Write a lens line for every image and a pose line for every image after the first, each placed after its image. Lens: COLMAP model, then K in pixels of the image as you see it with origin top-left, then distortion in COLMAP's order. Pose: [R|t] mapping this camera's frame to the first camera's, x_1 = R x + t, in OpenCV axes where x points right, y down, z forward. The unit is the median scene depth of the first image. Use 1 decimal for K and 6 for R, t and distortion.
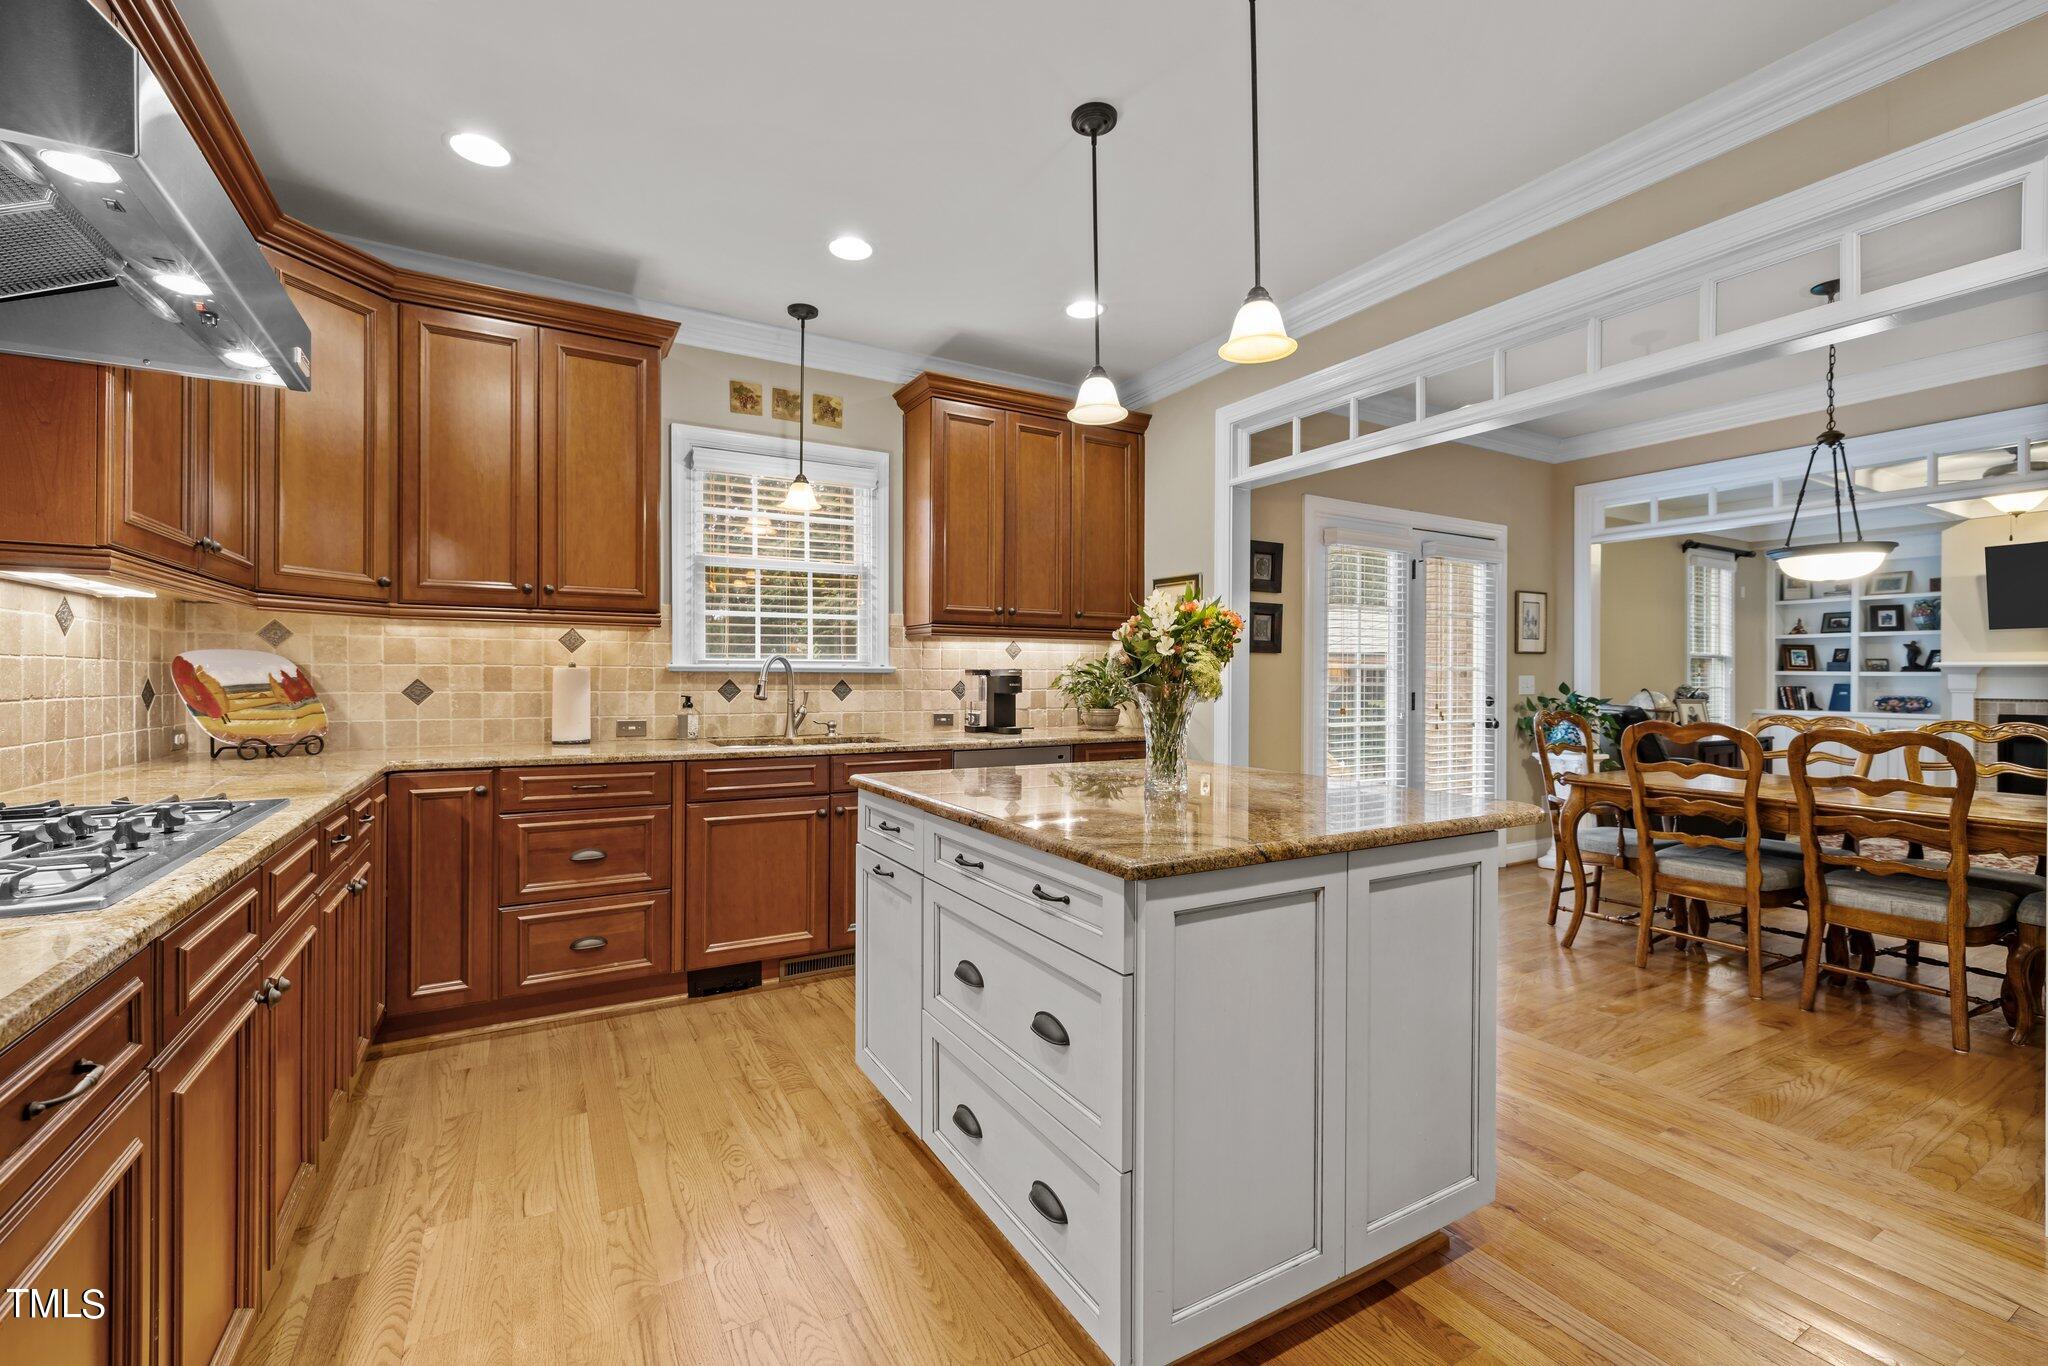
lens RADIAL K [[856.8, 0, 1011.9], [0, 856.8, 680.7], [0, 0, 1]] dist [0.001904, 0.000069]
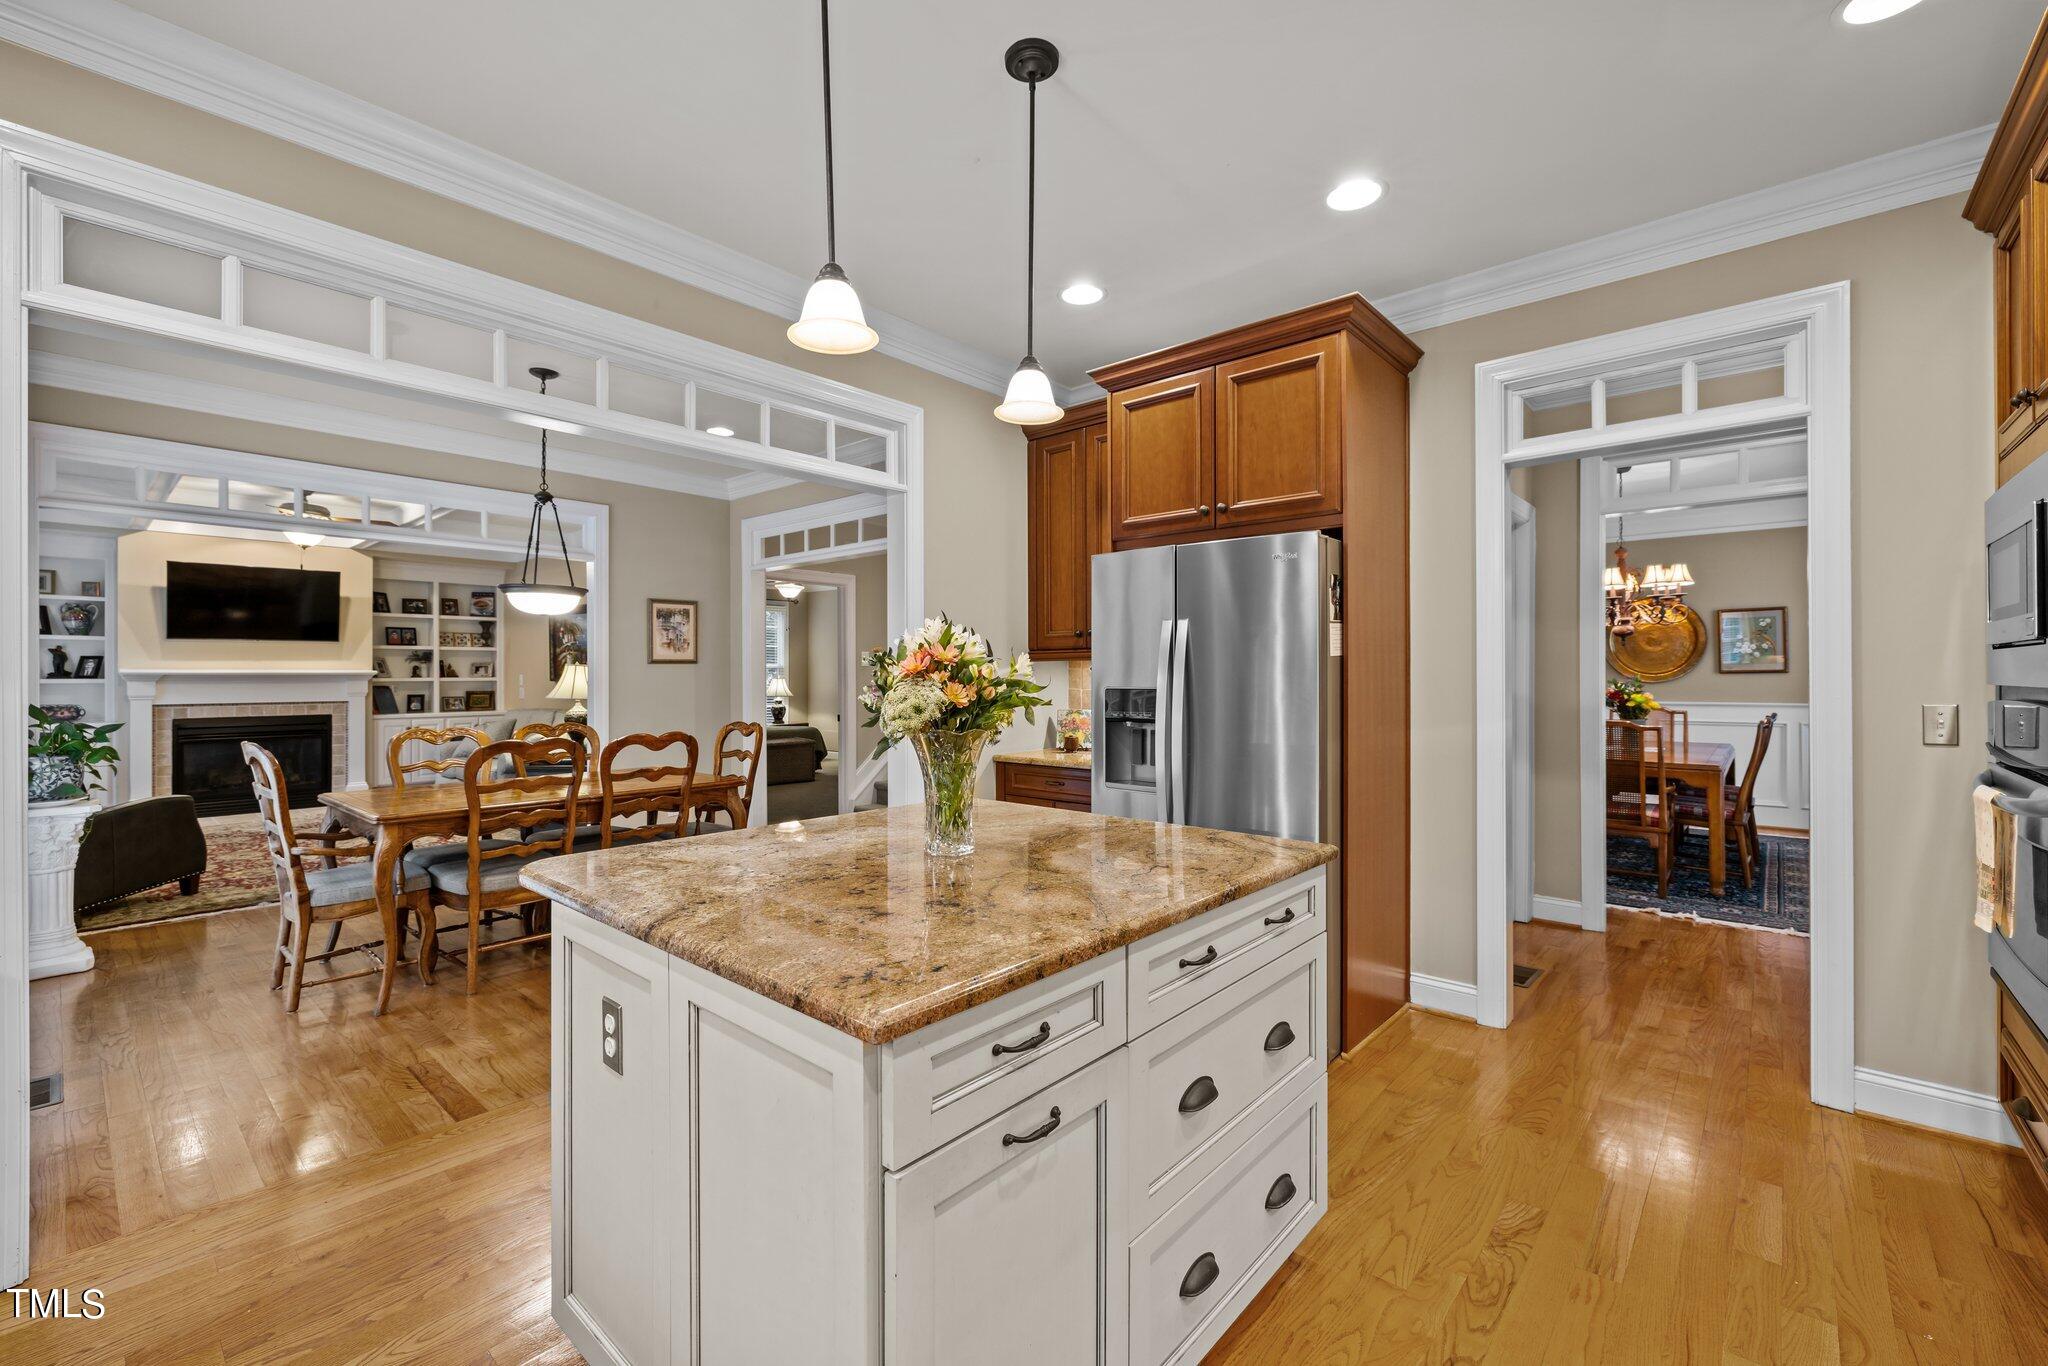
lens RADIAL K [[851.1, 0, 1014.5], [0, 851.1, 678.3], [0, 0, 1]] dist [-0.001416, -0.000450]
pose [[-0.320007, -0.006364, 0.947394, -0.403726], [0.005825, 0.999945, 0.008685, -0.033188], [-0.947397, 0.008297, -0.319952, 0.796285]]
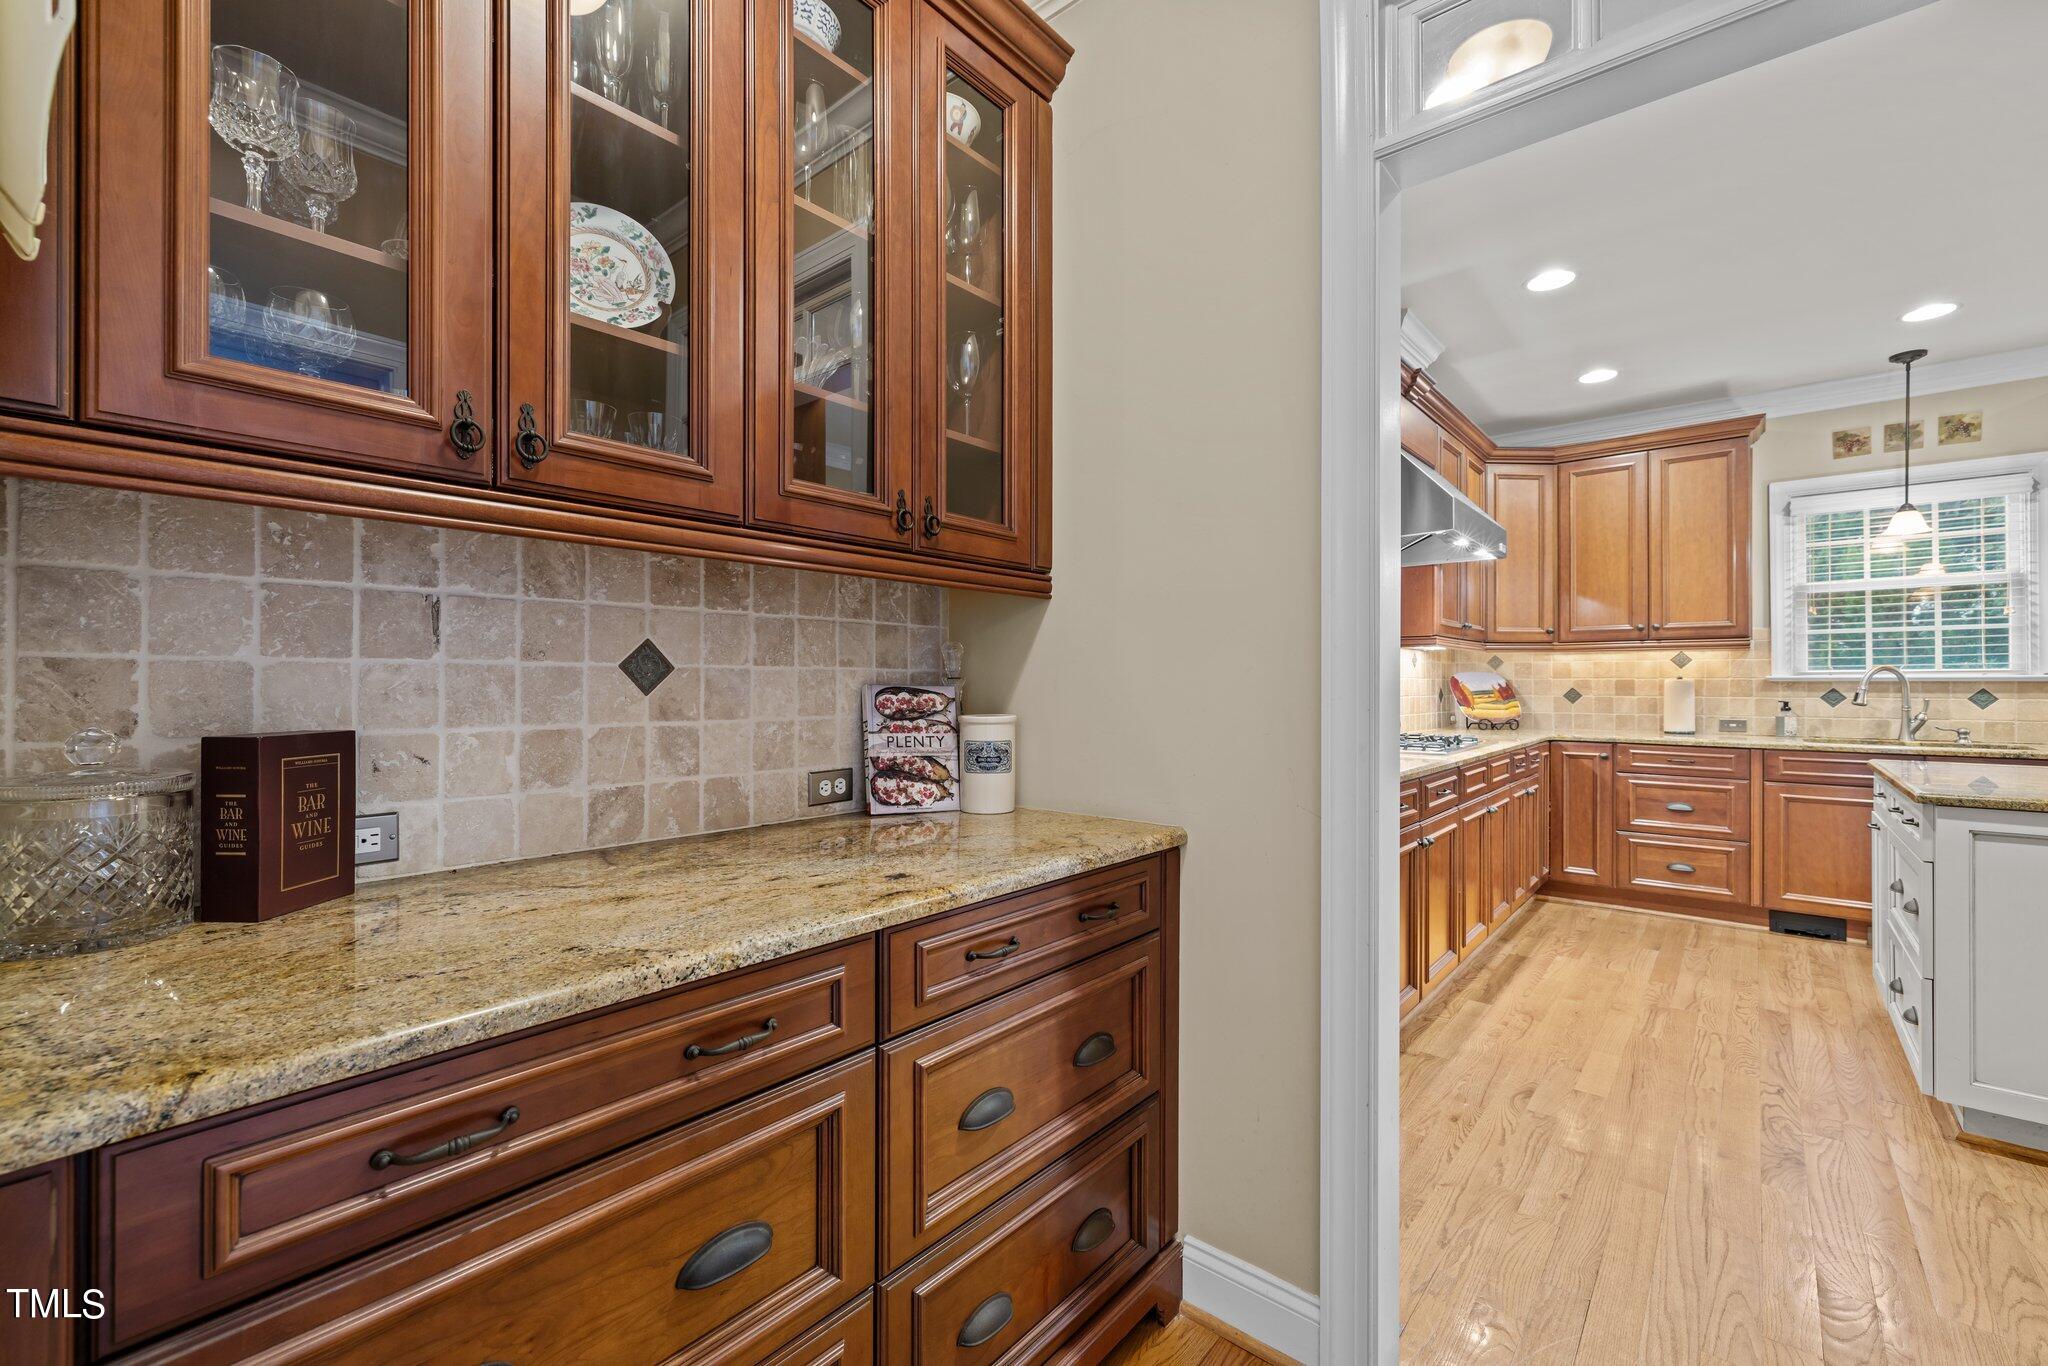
lens RADIAL K [[856.8, 0, 1011.9], [0, 856.8, 680.7], [0, 0, 1]] dist [0.001904, 0.000069]
pose [[0.335248, -0.008523, -0.942092, 0.467888], [-0.002784, 0.999946, -0.010037, 0.003930], [0.942126, 0.005988, 0.335206, -0.526977]]
